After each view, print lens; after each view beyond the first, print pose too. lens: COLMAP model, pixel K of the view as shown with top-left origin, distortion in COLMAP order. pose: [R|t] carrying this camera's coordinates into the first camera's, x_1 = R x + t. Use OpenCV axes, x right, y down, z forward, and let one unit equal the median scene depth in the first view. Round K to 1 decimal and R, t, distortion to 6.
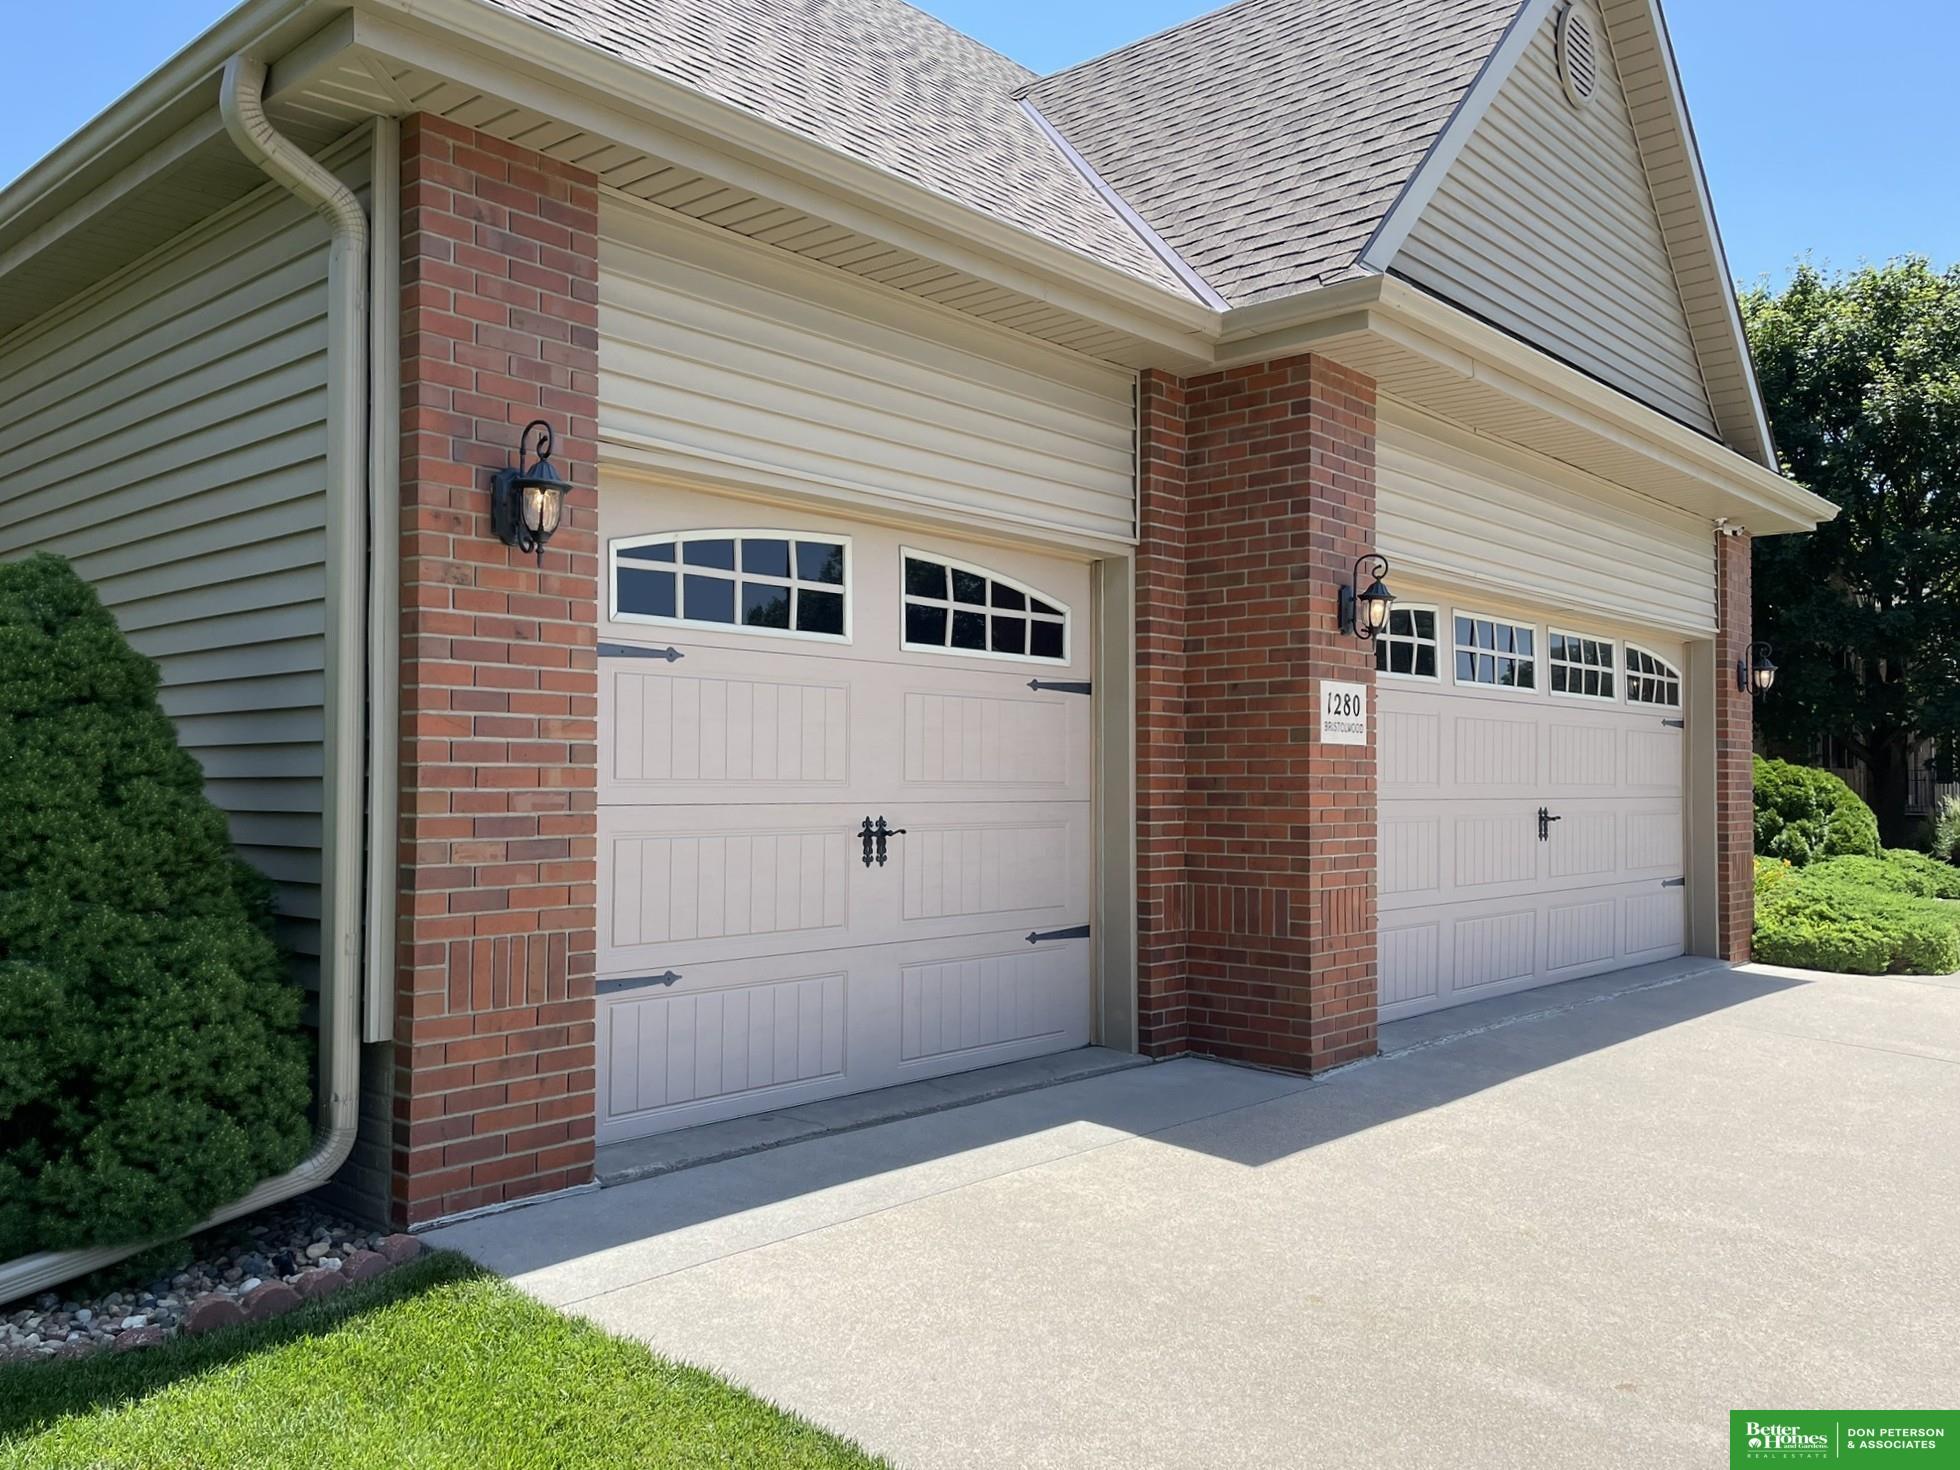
lens RADIAL K [[1526.0, 0, 981.9], [0, 1526.0, 753.3], [0, 0, 1]] dist [0.077717, -0.104550]
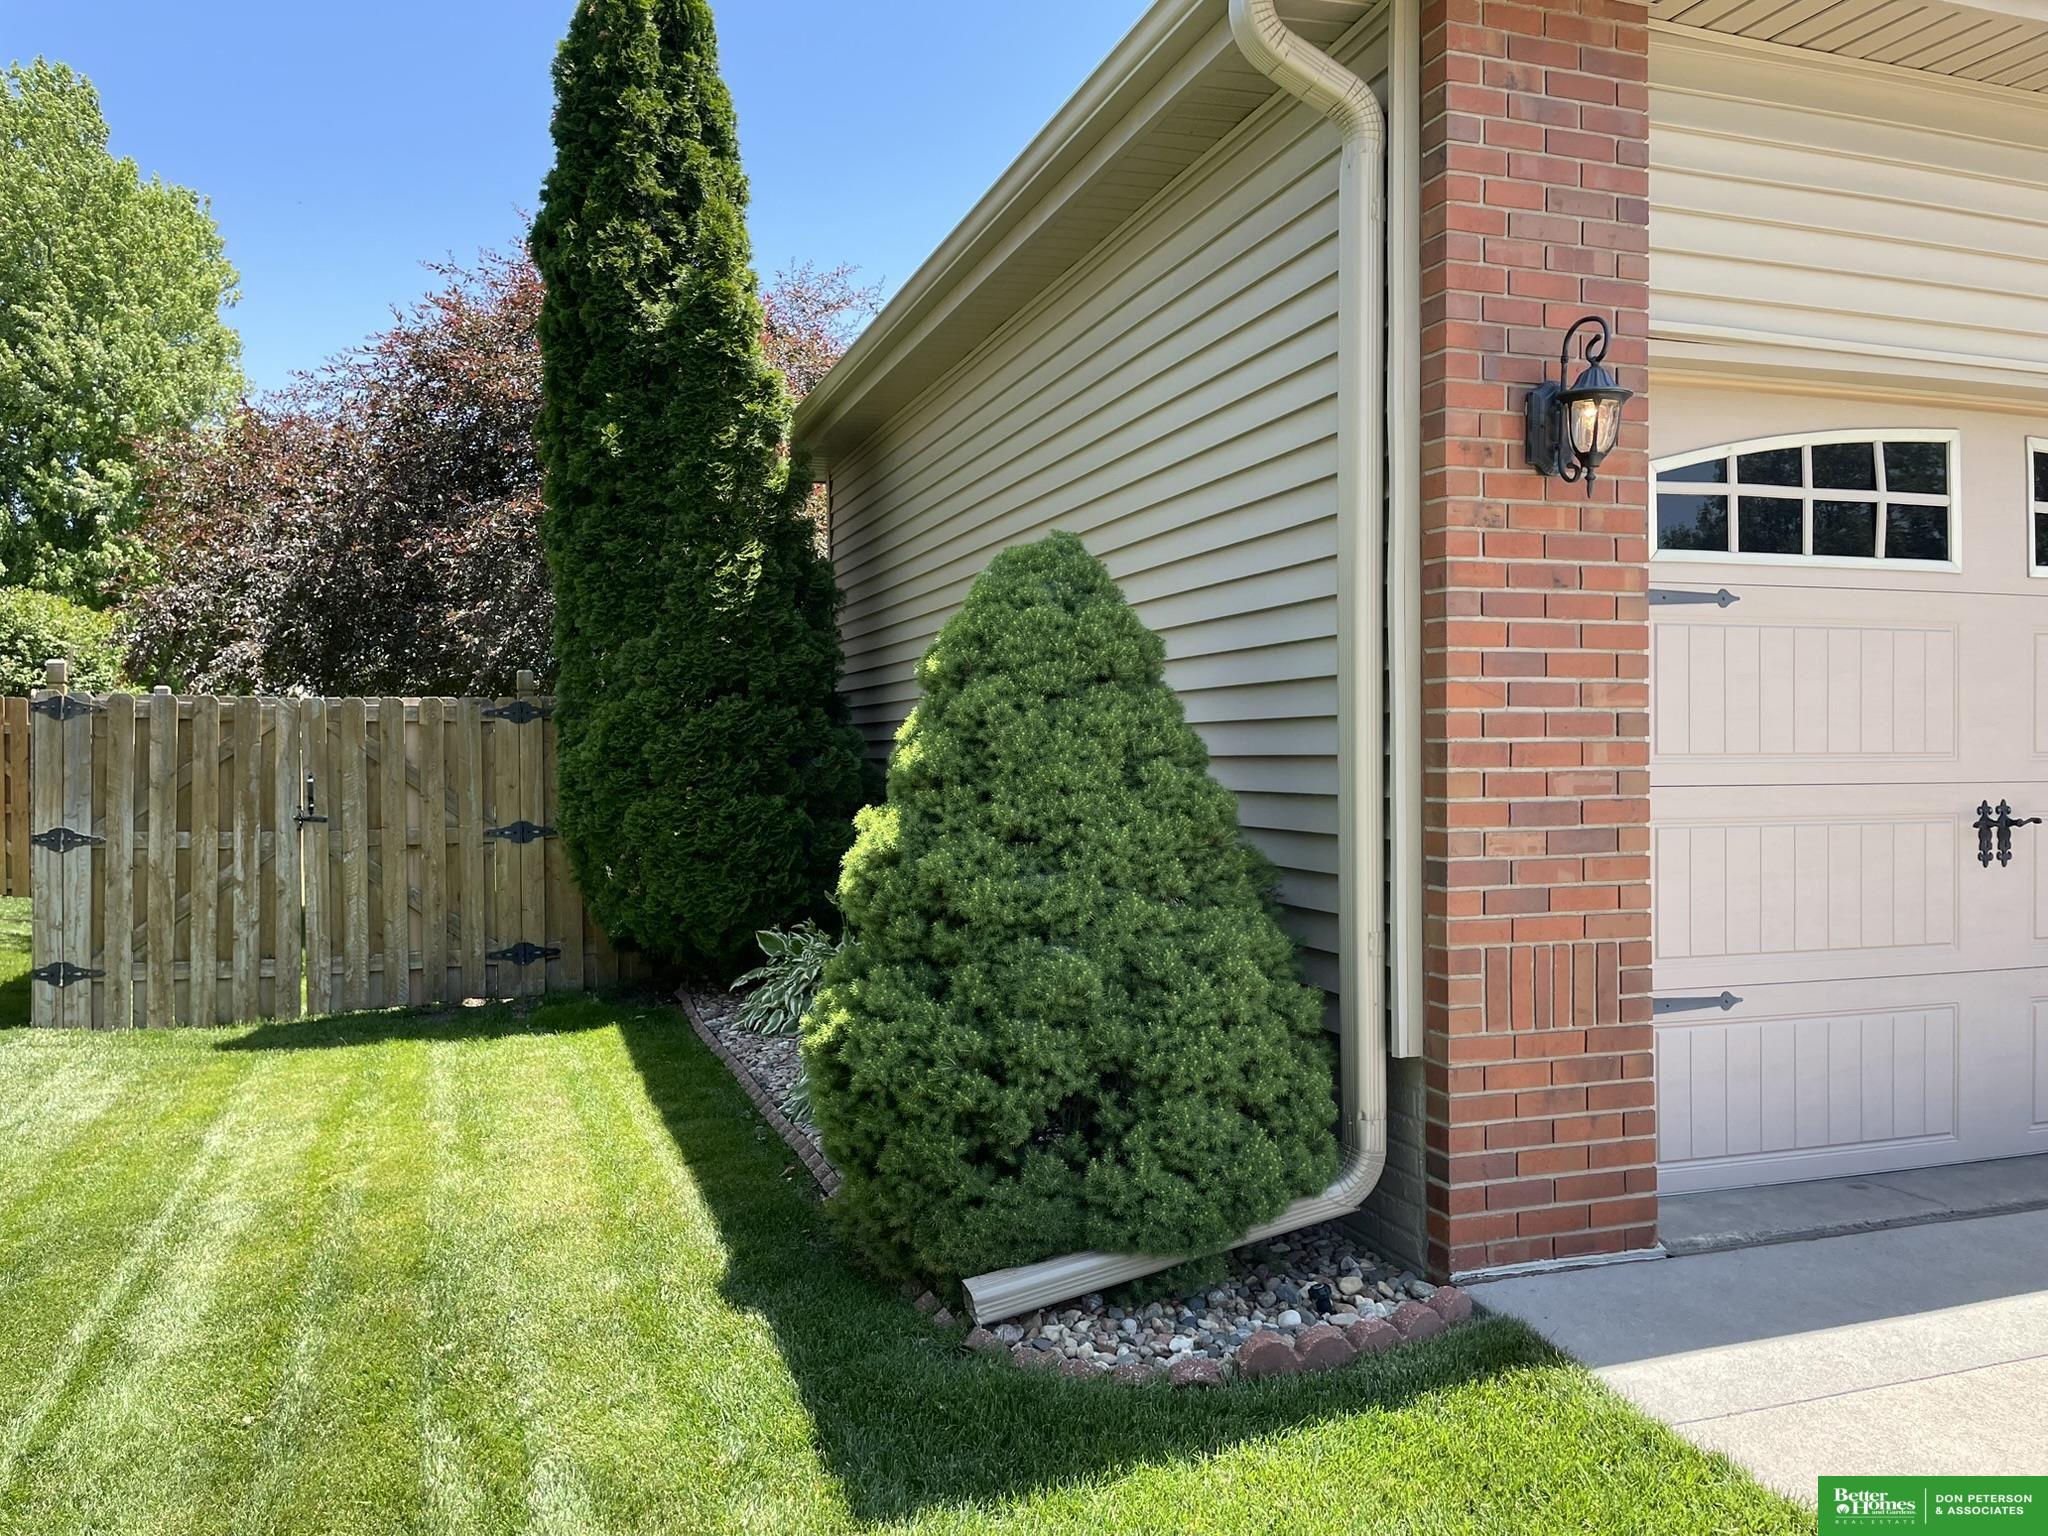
lens RADIAL K [[1523.7, 0, 1024.0], [0, 1523.7, 768.0], [0, 0, 1]] dist [0.084760, -0.145797]
pose [[0.872679, -0.002928, -0.488286, -0.152869], [0.018390, 0.999470, 0.026874, -0.004902], [0.487948, -0.032431, 0.872270, 0.135630]]
